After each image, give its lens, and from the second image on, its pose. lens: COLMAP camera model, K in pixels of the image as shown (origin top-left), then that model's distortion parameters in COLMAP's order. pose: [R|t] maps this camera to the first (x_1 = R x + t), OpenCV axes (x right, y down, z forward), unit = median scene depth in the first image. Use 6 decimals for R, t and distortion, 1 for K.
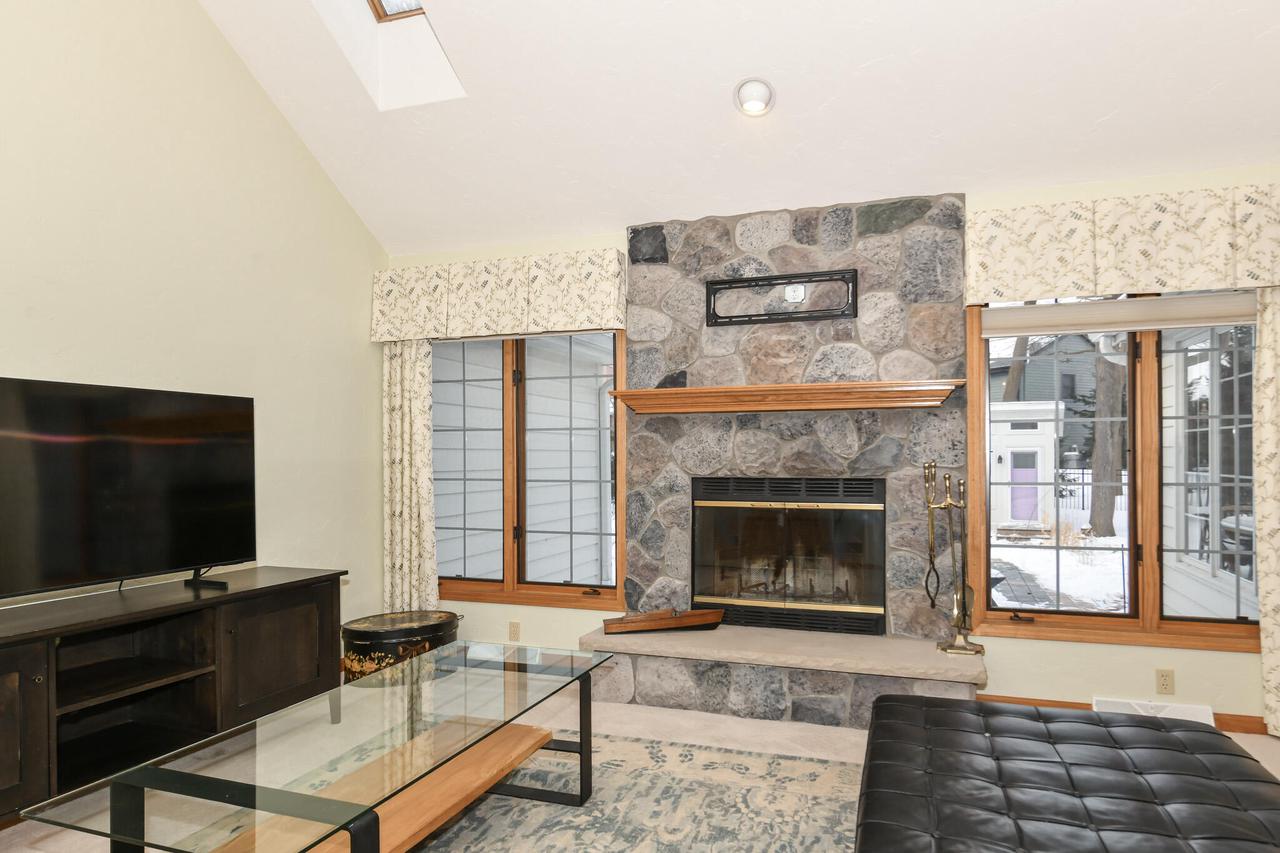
lens RADIAL K [[746.4, 0, 667.0], [0, 746.4, 449.3], [0, 0, 1]] dist [0.001758, -0.001390]
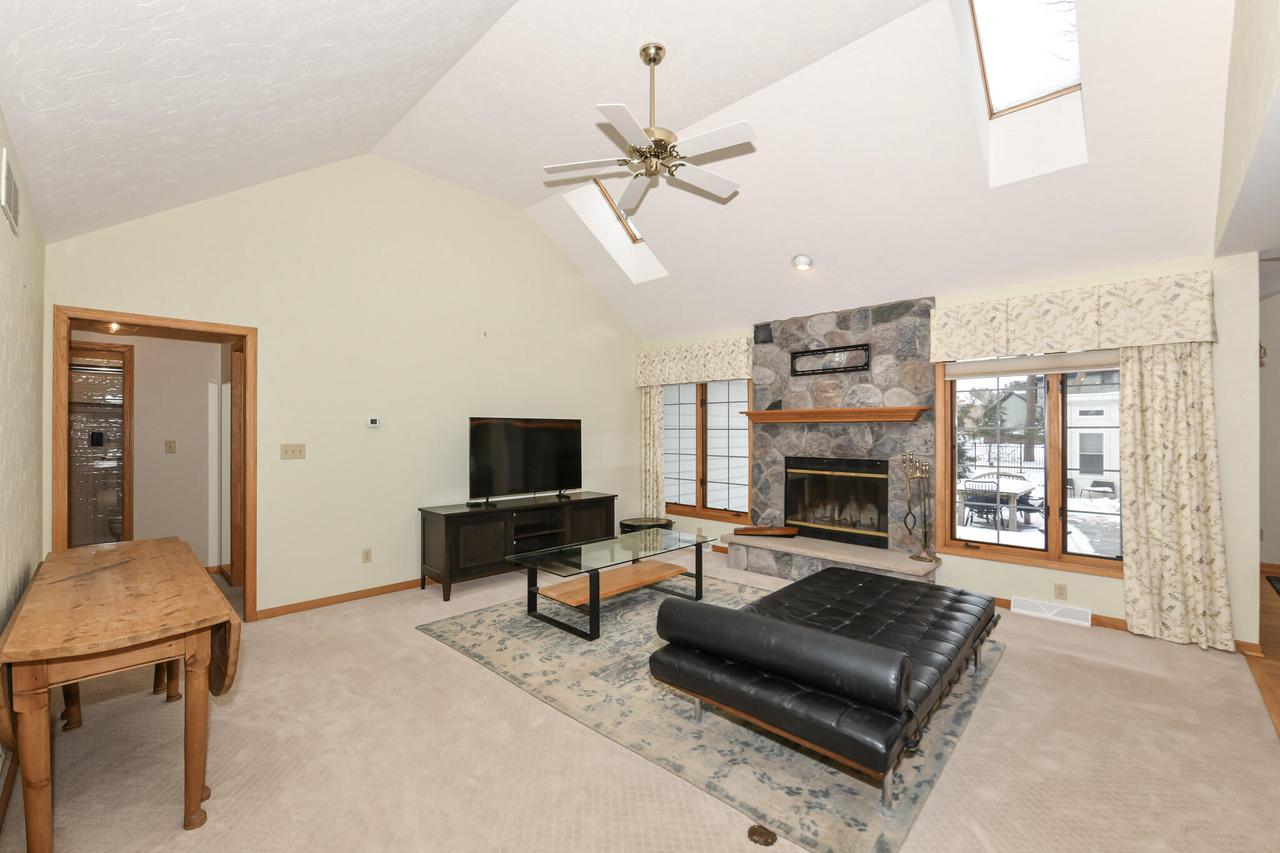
lens RADIAL K [[497.7, 0, 640.7], [0, 497.7, 424.2], [0, 0, 1]] dist [0.000280, 0.000202]
pose [[0.904589, -0.004421, -0.426262, 0.261547], [0.001184, 0.999968, -0.007859, -0.037778], [0.426283, 0.006604, 0.904566, -0.314339]]
